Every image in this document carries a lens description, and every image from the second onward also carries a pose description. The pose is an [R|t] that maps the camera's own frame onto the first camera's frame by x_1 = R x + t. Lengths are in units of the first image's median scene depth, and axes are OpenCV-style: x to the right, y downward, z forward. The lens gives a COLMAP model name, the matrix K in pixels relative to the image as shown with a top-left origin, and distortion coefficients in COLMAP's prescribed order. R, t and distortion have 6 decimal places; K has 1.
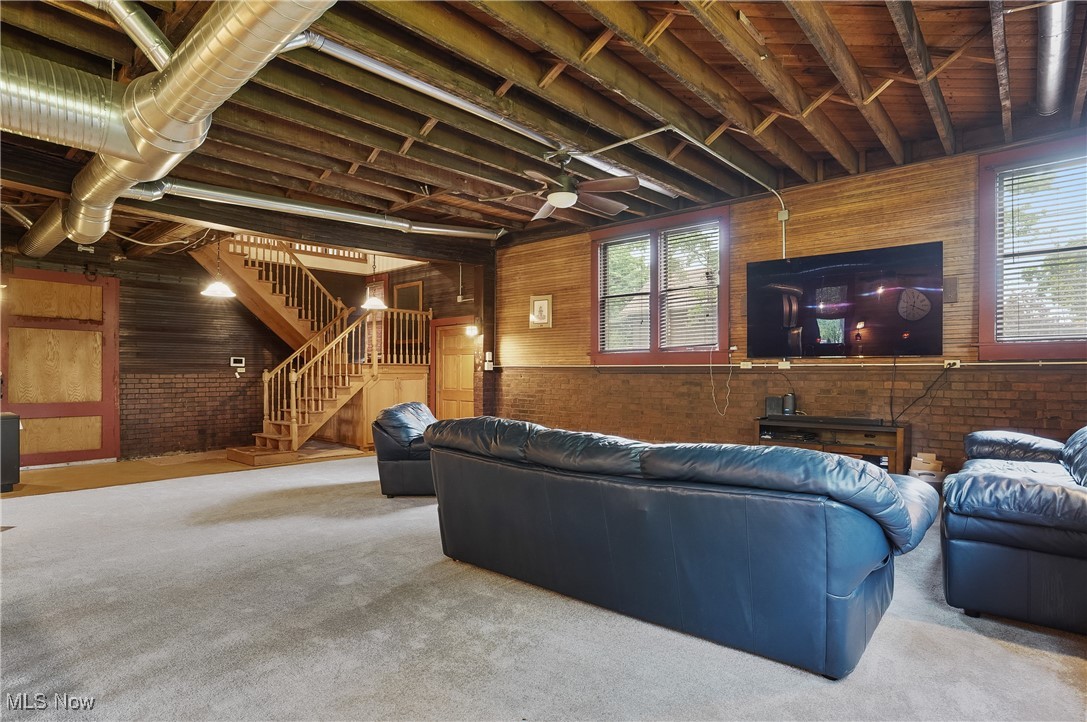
lens RADIAL K [[571.4, 0, 545.6], [0, 571.4, 374.3], [0, 0, 1]] dist [-0.065357, 0.032644]
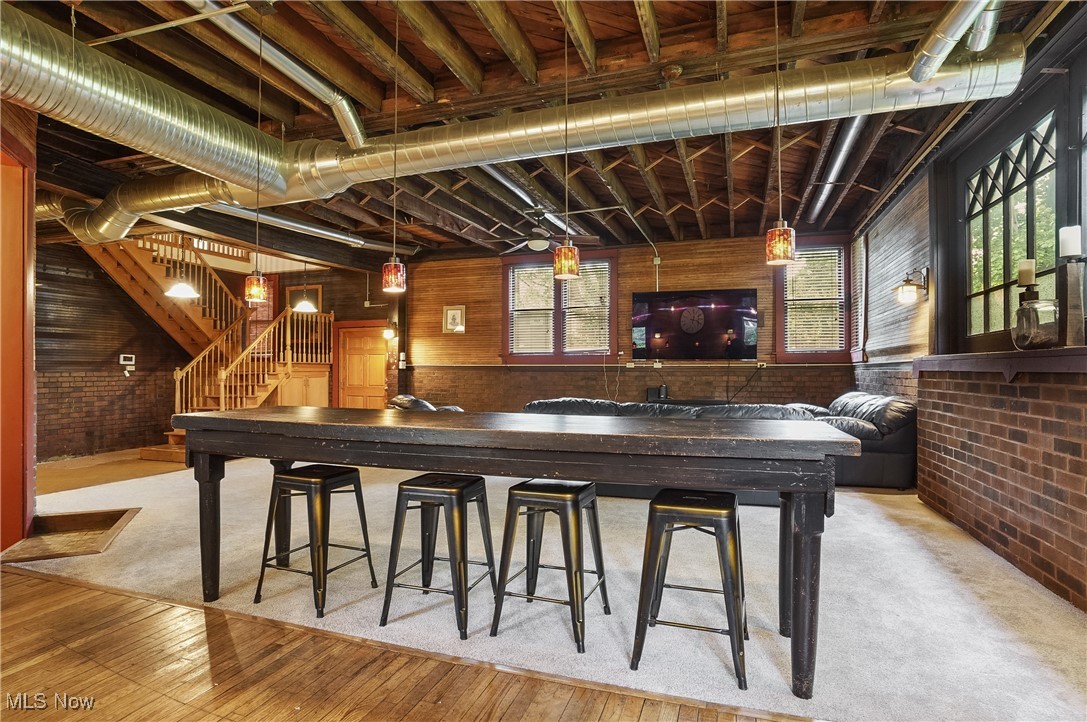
lens RADIAL K [[571.4, 0, 539.8], [0, 571.4, 366.1], [0, 0, 1]] dist [-0.065357, 0.032644]
pose [[0.925973, 0.002572, 0.377581, -0.303815], [0.001906, 0.999932, -0.011484, 0.001389], [-0.377585, 0.011354, 0.925905, -0.171768]]
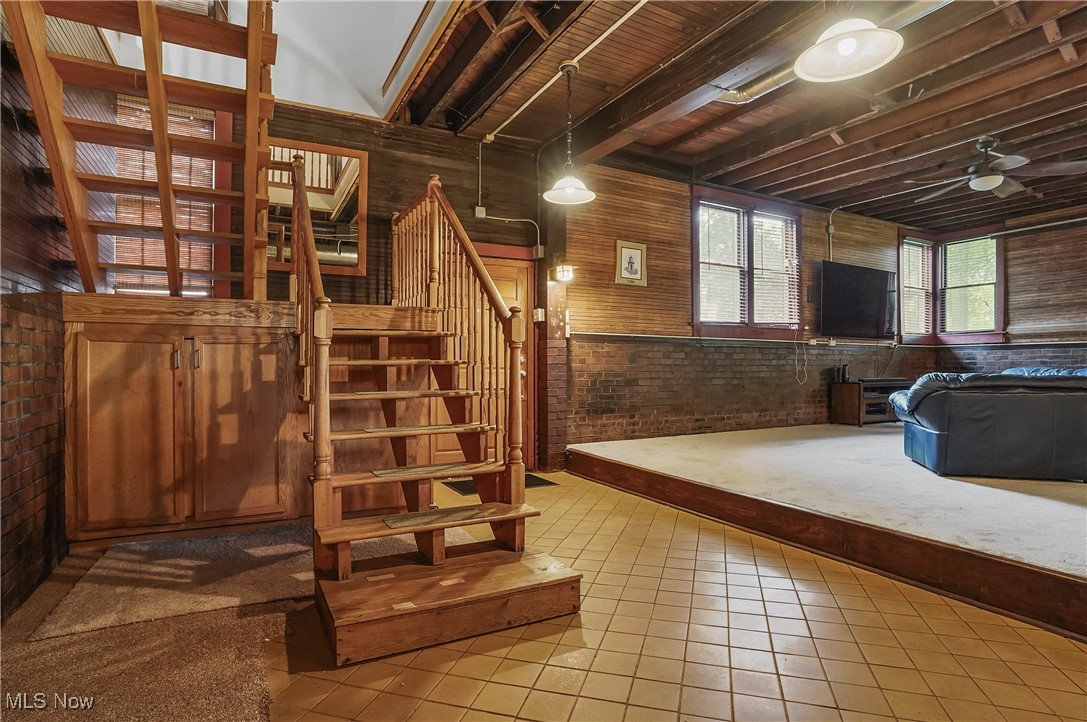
lens RADIAL K [[571.4, 0, 539.0], [0, 571.4, 364.3], [0, 0, 1]] dist [-0.065357, 0.032644]
pose [[0.361255, 0.003797, 0.932459, -0.791188], [0.002546, 0.999984, -0.005059, 0.029011], [-0.932464, 0.004202, 0.361239, 0.879812]]
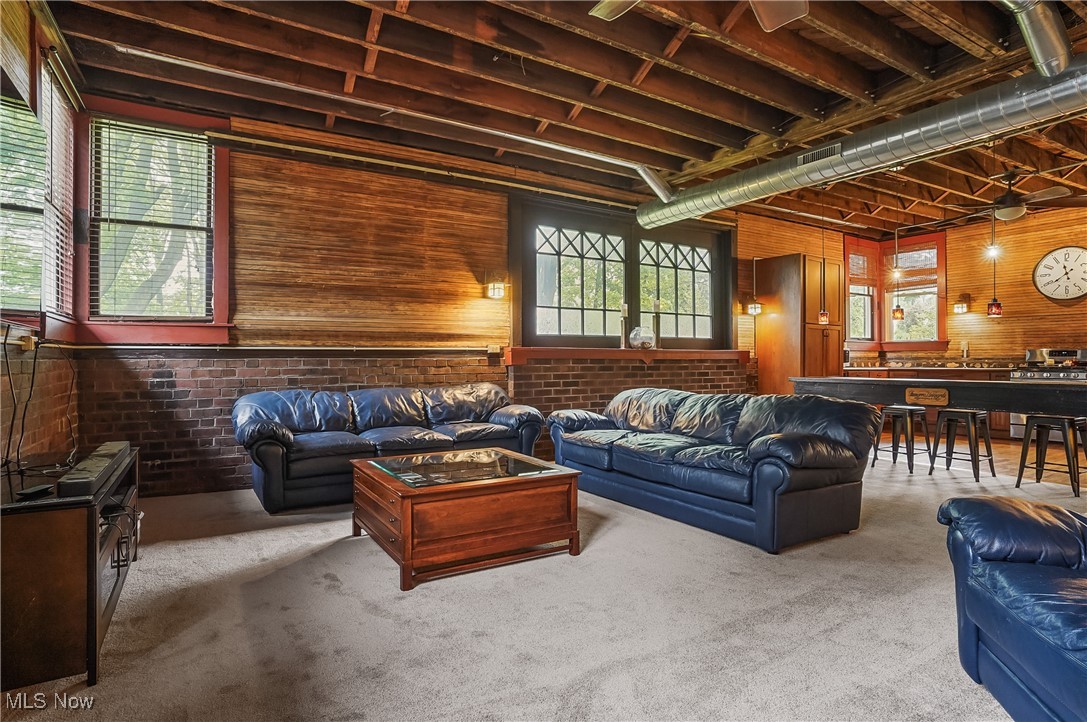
lens RADIAL K [[571.4, 0, 548.3], [0, 571.4, 362.3], [0, 0, 1]] dist [-0.065357, 0.032644]
pose [[-0.952776, 0.000175, 0.303675, 0.018786], [0.003122, 0.999953, 0.009219, -0.000925], [-0.303659, 0.009732, -0.952731, 0.877226]]
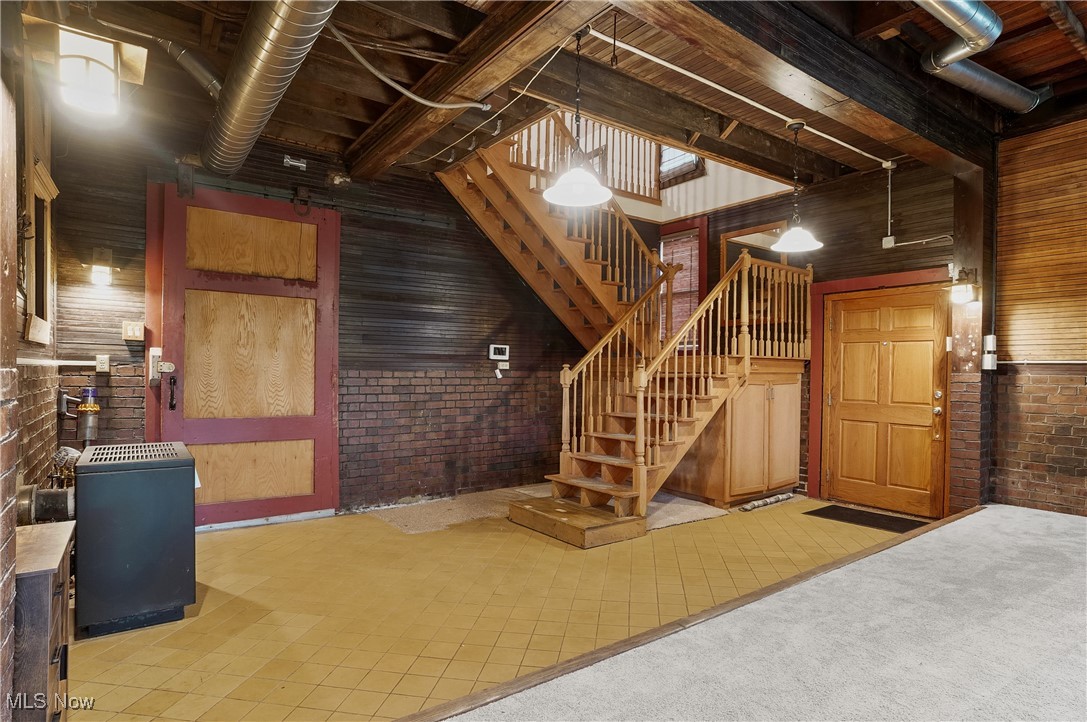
lens RADIAL K [[571.4, 0, 545.2], [0, 571.4, 374.0], [0, 0, 1]] dist [-0.065357, 0.032644]
pose [[0.976504, 0.011007, -0.215218, -0.429309], [-0.010536, 0.999939, 0.003336, -0.000682], [0.215242, -0.000990, 0.976560, 0.461502]]
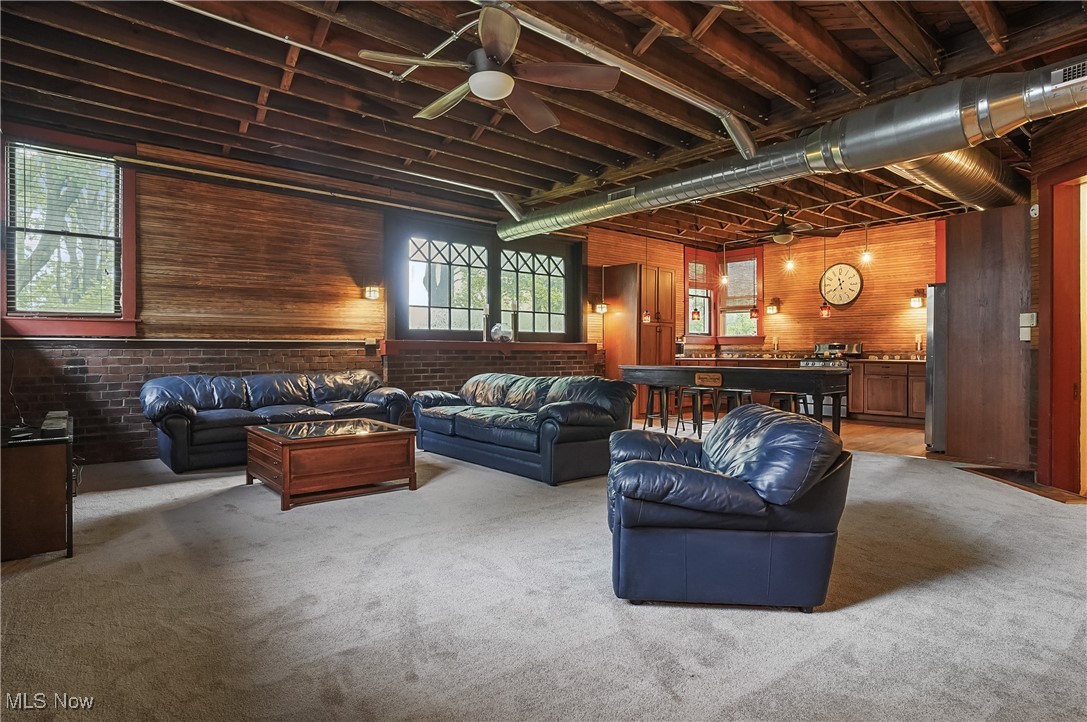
lens RADIAL K [[571.4, 0, 541.0], [0, 571.4, 356.8], [0, 0, 1]] dist [-0.065357, 0.032644]
pose [[-0.987398, -0.003316, 0.158219, -0.083919], [-0.000923, 0.999884, 0.015197, -0.001505], [-0.158251, 0.014859, -0.987287, 1.014319]]
